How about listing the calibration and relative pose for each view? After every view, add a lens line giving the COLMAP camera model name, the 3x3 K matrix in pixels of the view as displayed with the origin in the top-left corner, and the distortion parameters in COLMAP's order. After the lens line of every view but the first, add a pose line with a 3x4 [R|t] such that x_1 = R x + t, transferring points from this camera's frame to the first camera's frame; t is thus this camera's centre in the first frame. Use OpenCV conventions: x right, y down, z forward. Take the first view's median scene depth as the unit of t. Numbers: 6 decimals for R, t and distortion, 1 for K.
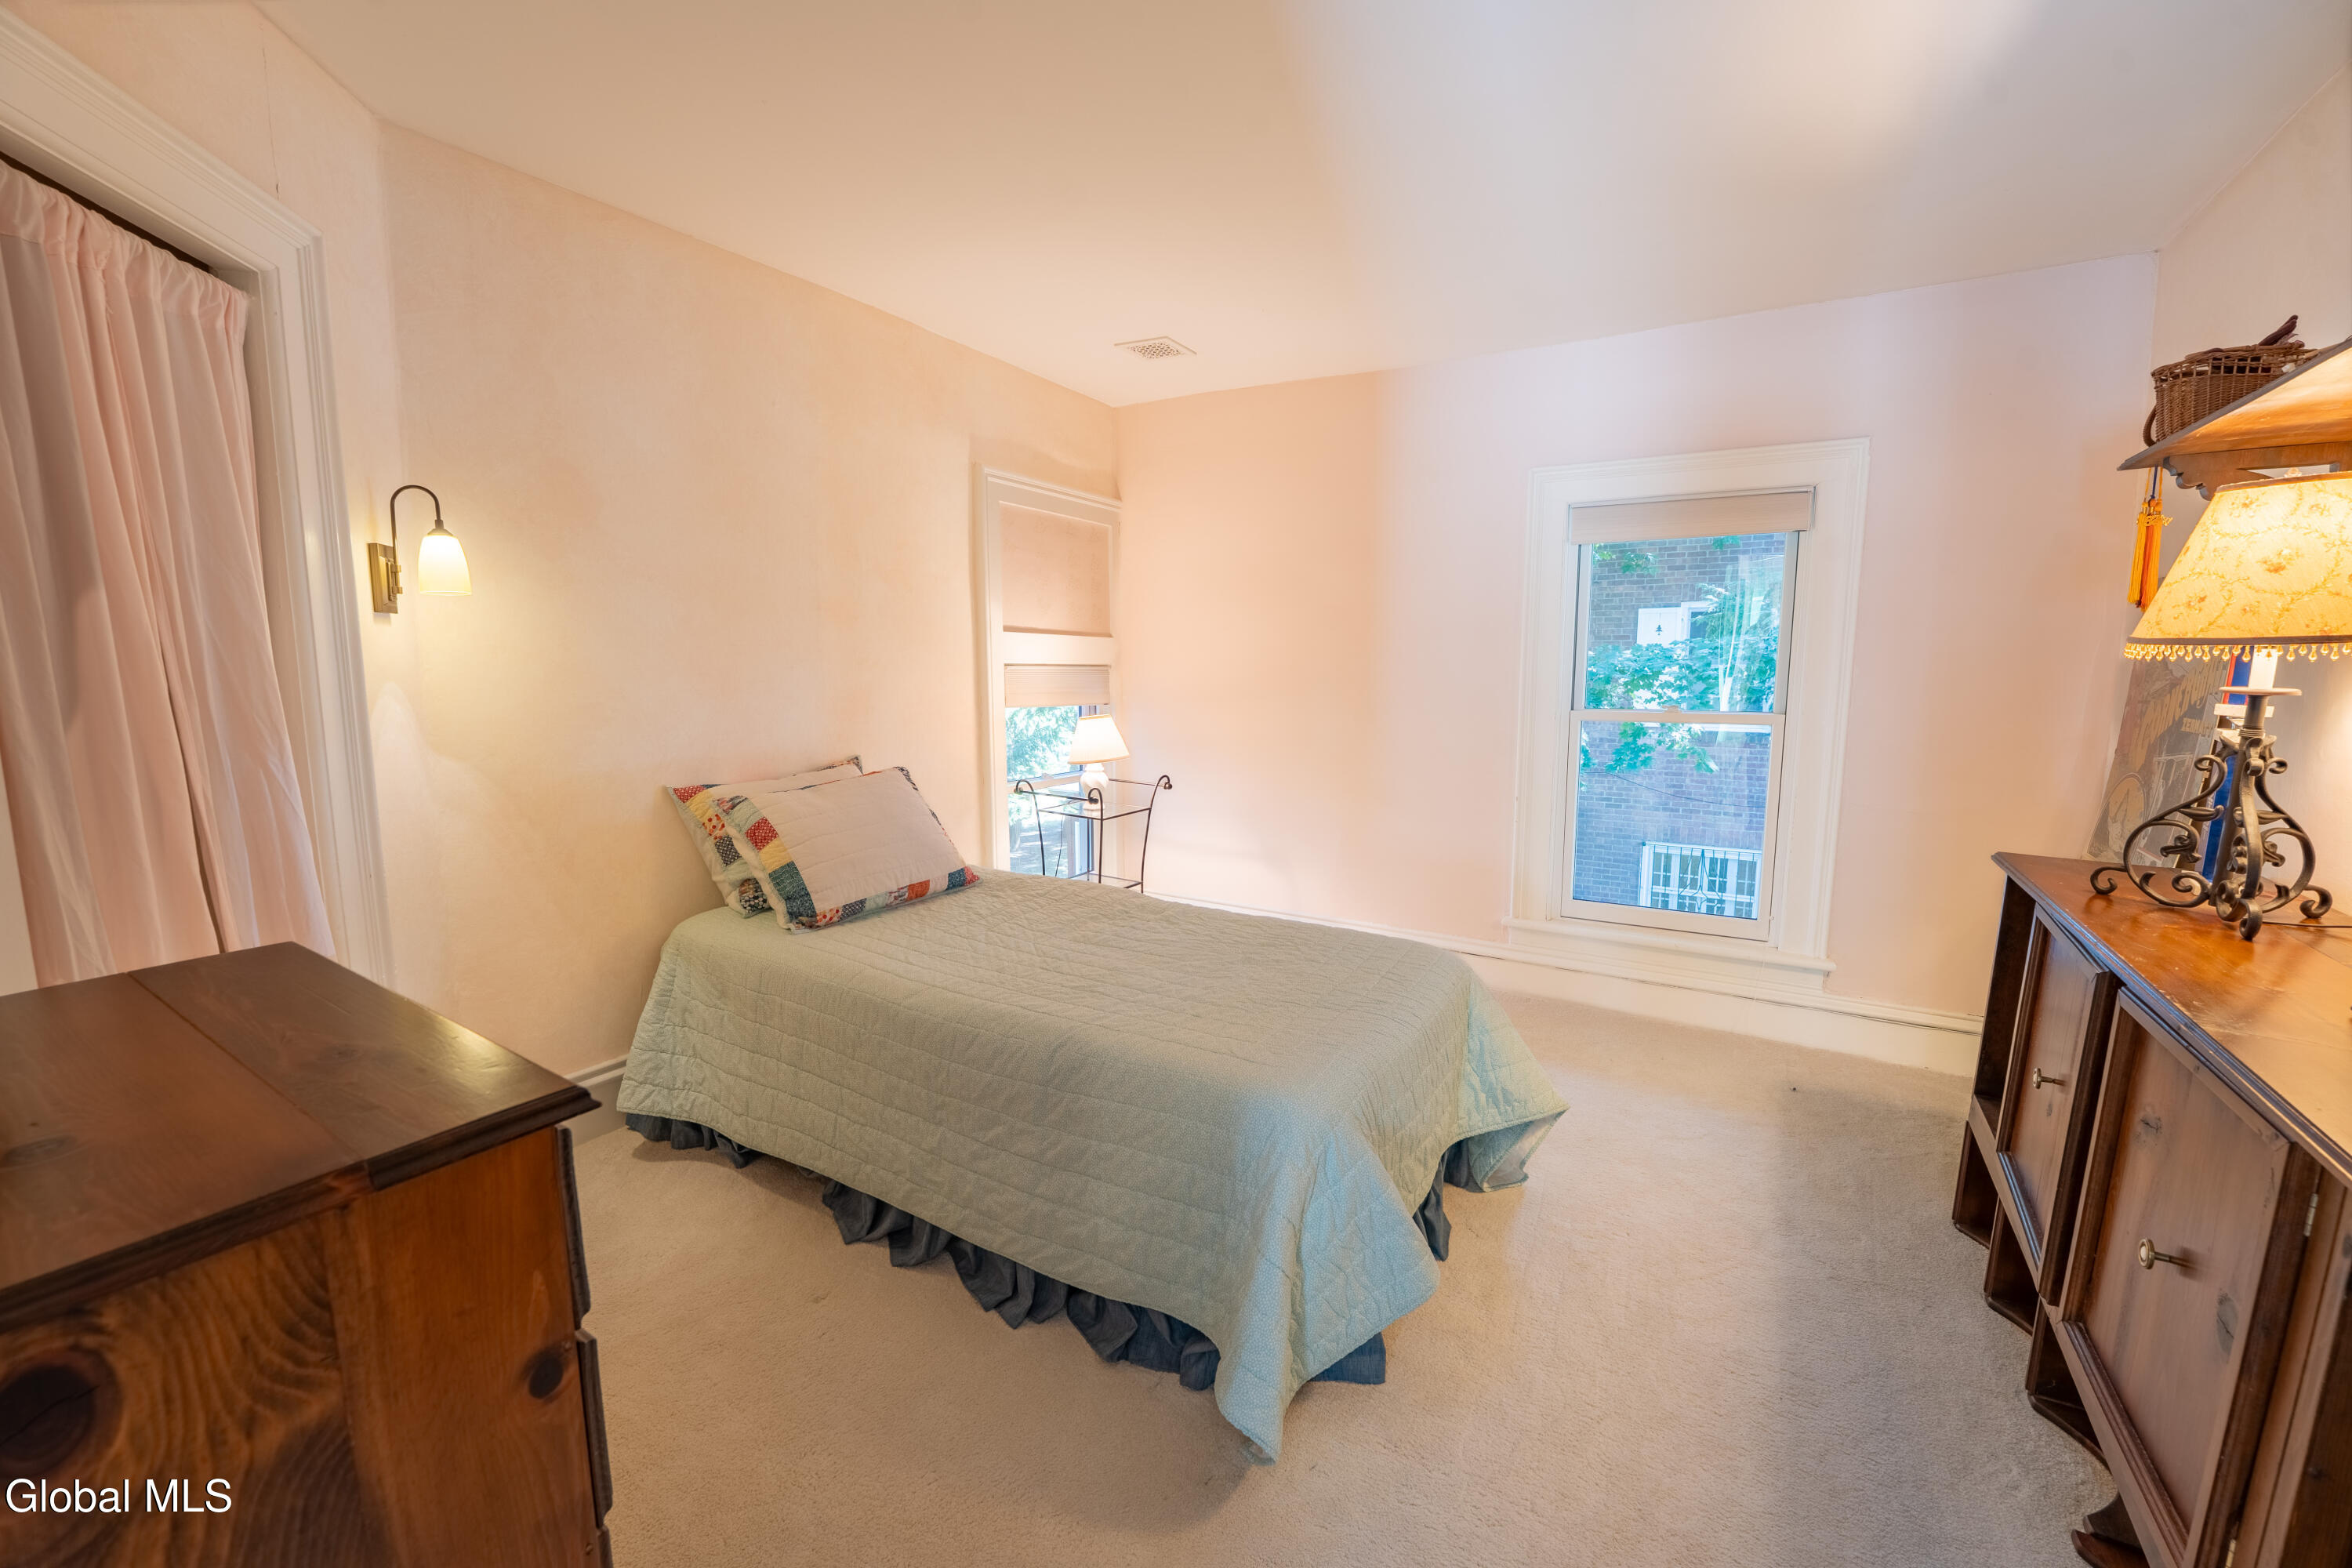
lens RADIAL K [[960.5, 0, 1171.5], [0, 960.5, 782.5], [0, 0, 1]] dist [-0.021870, 0.000385]
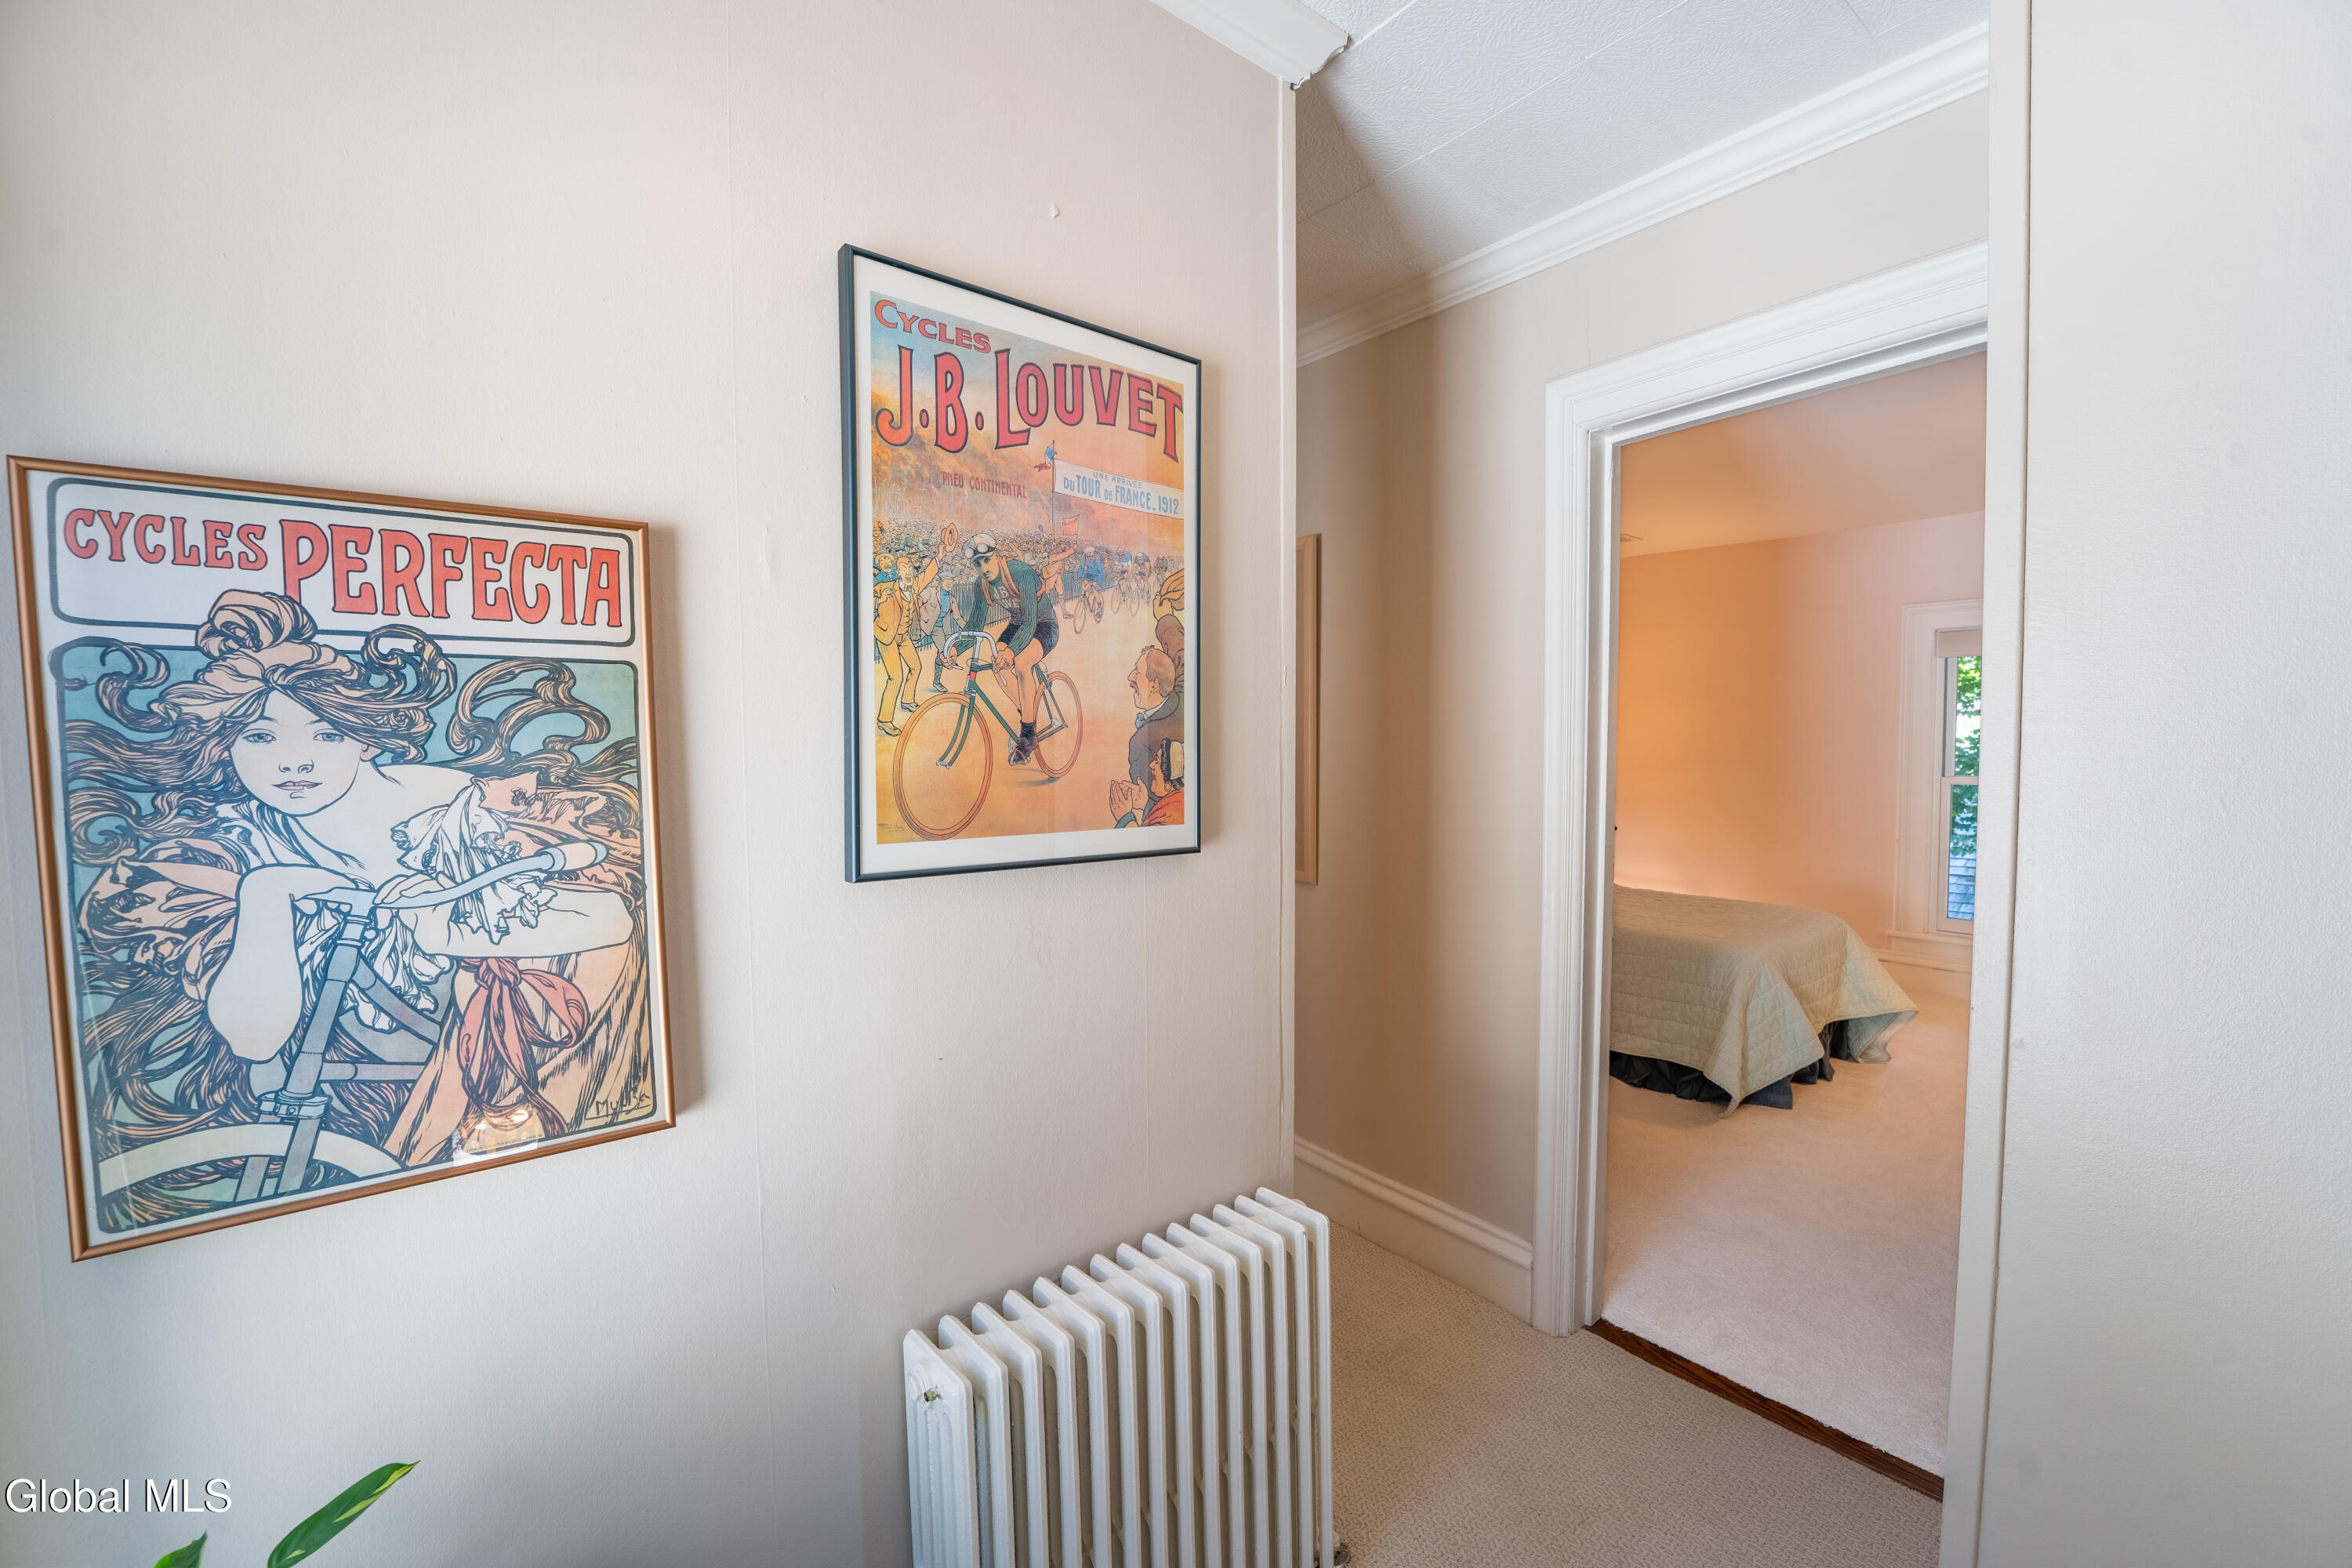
lens RADIAL K [[960.5, 0, 1171.5], [0, 960.5, 782.5], [0, 0, 1]] dist [-0.021870, 0.000385]
pose [[0.940542, 0.014886, -0.339351, -0.271286], [-0.040200, 0.996896, -0.067688, 0.126986], [0.337290, 0.077306, 0.938221, -1.100117]]
